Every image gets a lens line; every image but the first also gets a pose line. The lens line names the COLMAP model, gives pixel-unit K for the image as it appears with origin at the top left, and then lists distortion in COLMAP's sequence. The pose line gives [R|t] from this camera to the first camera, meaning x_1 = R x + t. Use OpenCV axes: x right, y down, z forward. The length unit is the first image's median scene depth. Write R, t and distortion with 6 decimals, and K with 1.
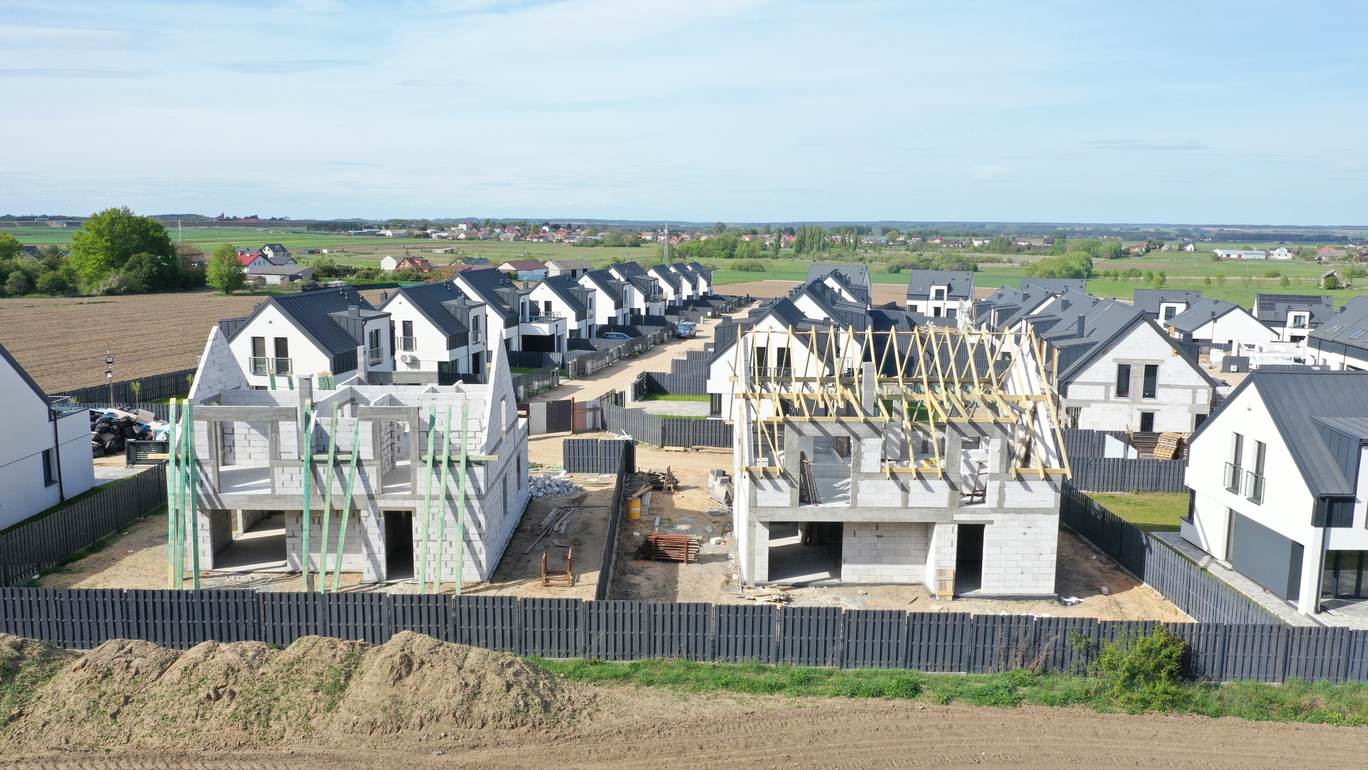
lens RADIAL K [[1076.2, 0, 686.1], [0, 1076.2, 382.0], [0, 0, 1]] dist [-0.000720, 0.003331]
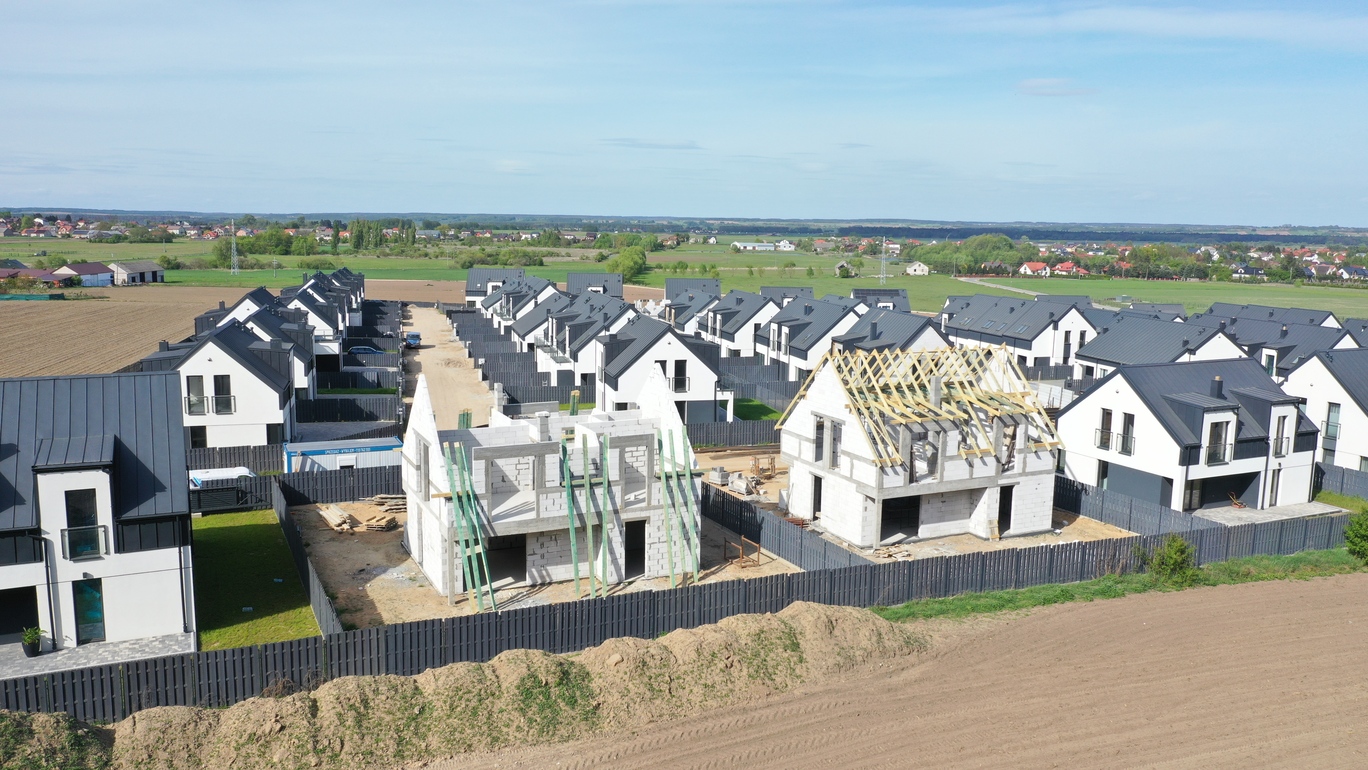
lens RADIAL K [[1076.2, 0, 684.2], [0, 1076.2, 381.9], [0, 0, 1]] dist [-0.000720, 0.003331]
pose [[0.910997, -0.057447, 0.408391, -0.377002], [0.054309, 0.998338, 0.019286, -0.029918], [-0.408821, 0.004609, 0.912603, -0.065511]]
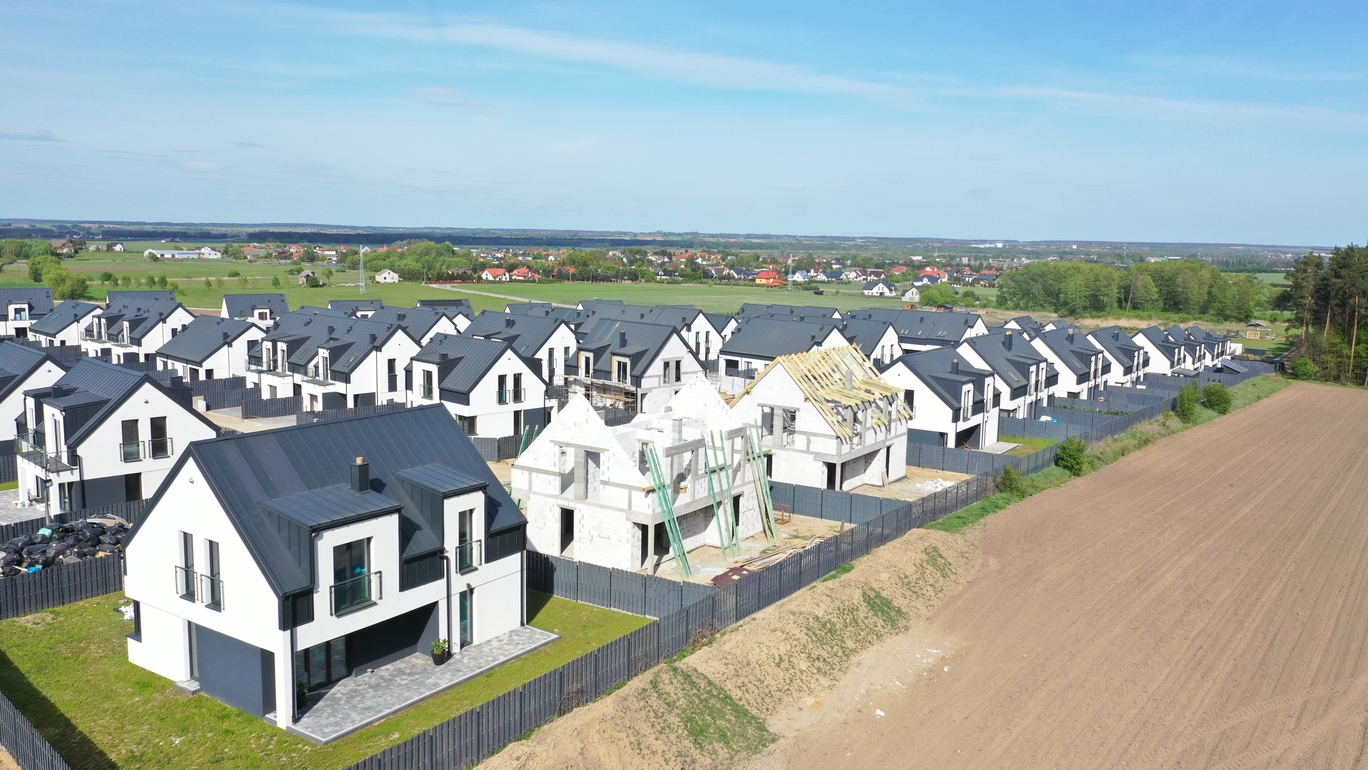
lens RADIAL K [[1076.2, 0, 682.7], [0, 1076.2, 376.3], [0, 0, 1]] dist [-0.000720, 0.003331]
pose [[0.577473, -0.104567, 0.809685, -0.828599], [0.105851, 0.992982, 0.052746, -0.074557], [-0.809518, 0.055246, 0.584489, 0.082421]]
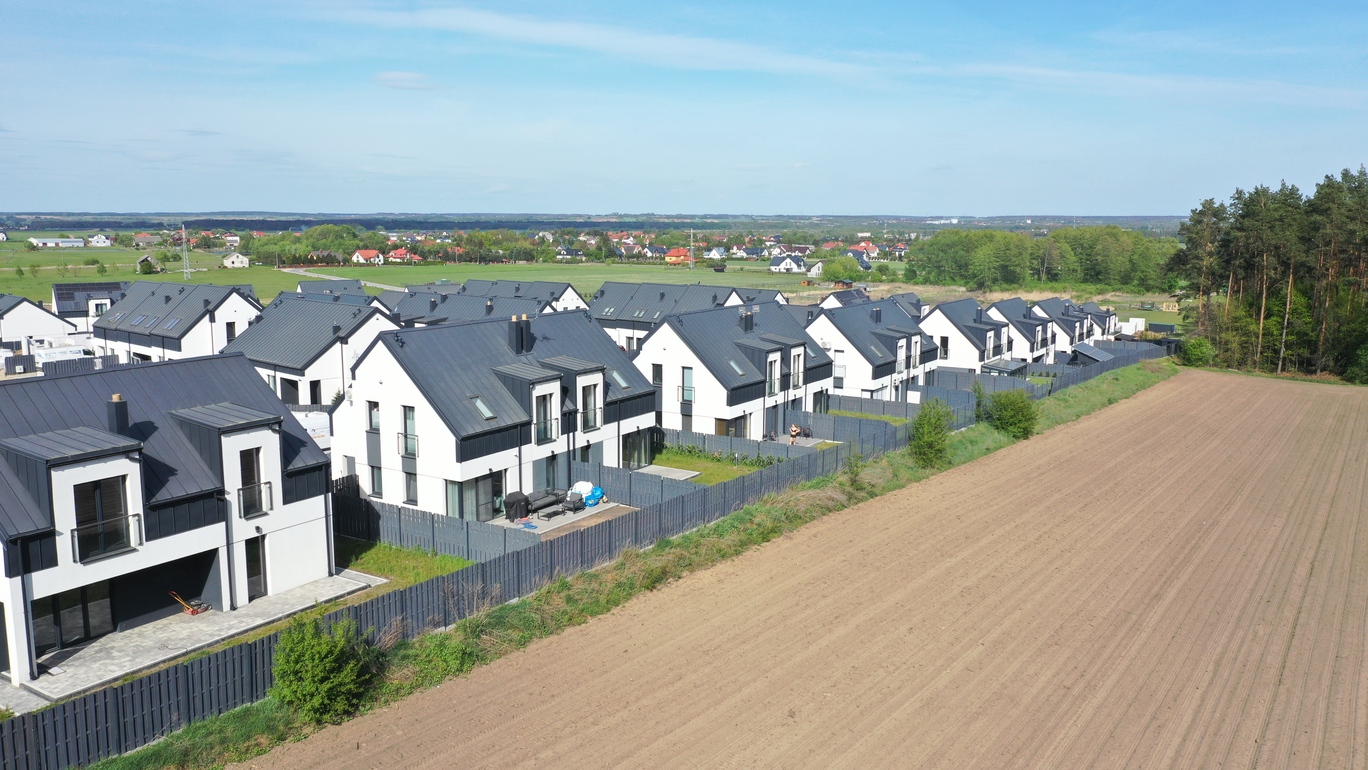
lens RADIAL K [[1076.2, 0, 681.8], [0, 1076.2, 382.5], [0, 0, 1]] dist [-0.000720, 0.003331]
pose [[0.547798, -0.135121, 0.825627, 0.117134], [0.125254, 0.988994, 0.078753, -0.005394], [-0.827181, 0.060272, 0.558693, 0.069491]]
